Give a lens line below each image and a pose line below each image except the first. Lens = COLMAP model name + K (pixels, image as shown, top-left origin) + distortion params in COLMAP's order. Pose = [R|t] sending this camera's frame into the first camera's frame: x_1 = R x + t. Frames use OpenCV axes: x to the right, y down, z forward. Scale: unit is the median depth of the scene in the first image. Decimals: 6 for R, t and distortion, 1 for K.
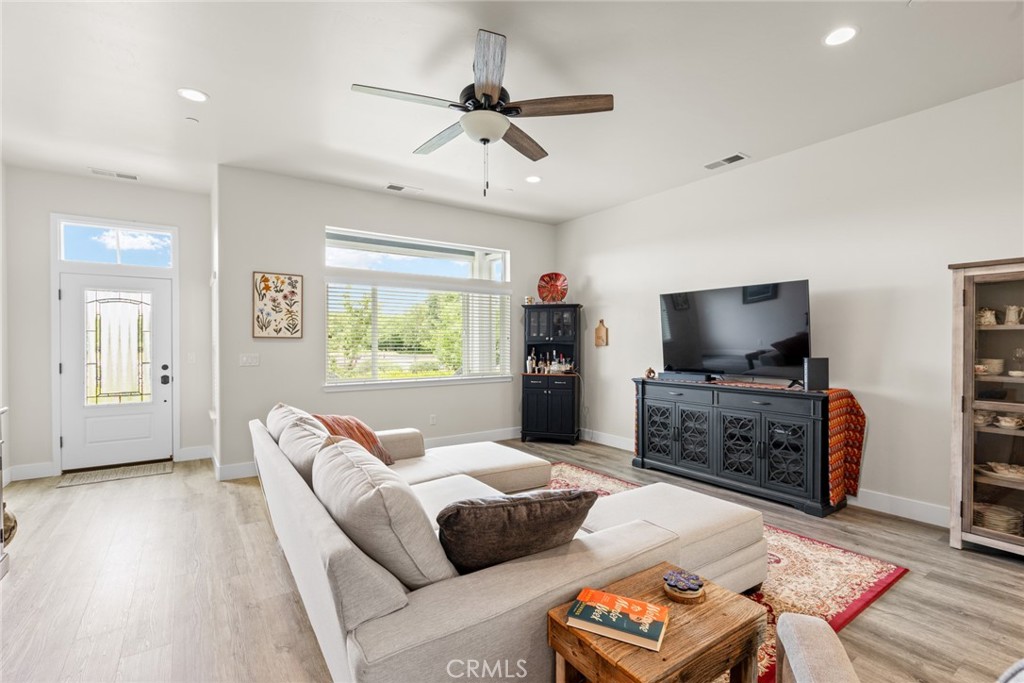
lens RADIAL K [[483.6, 0, 512.0], [0, 483.6, 341.5], [0, 0, 1]] dist [-0.012398, -0.000416]
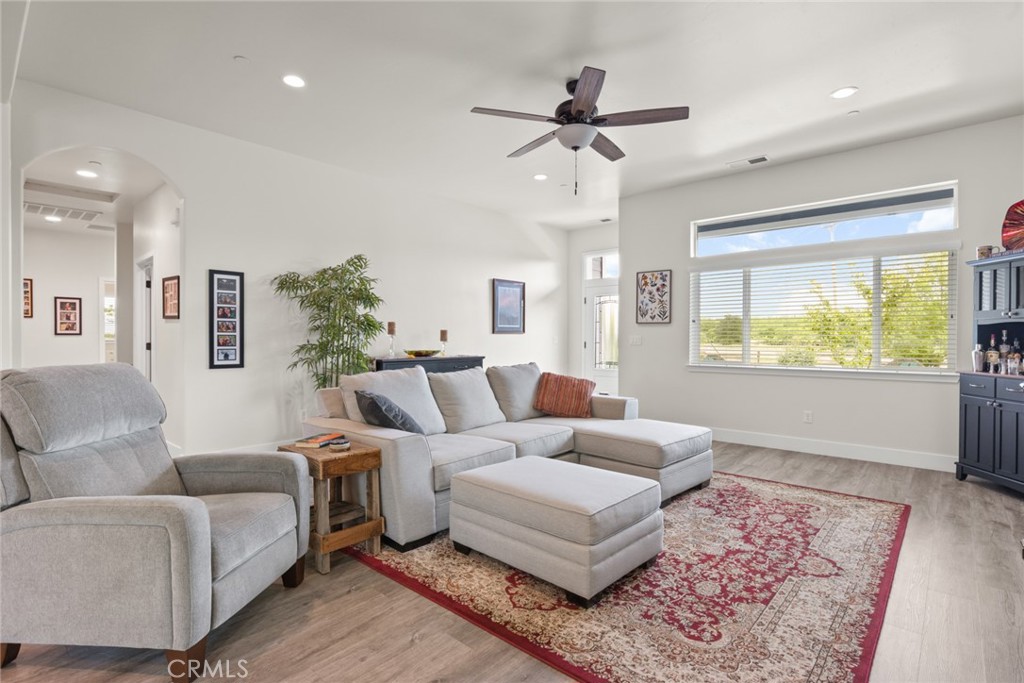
lens RADIAL K [[490.1, 0, 516.8], [0, 490.1, 368.2], [0, 0, 1]] dist [-0.002235, 0.000169]
pose [[0.230713, 0.068581, -0.970602, 0.673717], [-0.006859, 0.997603, 0.068859, 0.024082], [0.972998, -0.009229, 0.230630, 0.363149]]
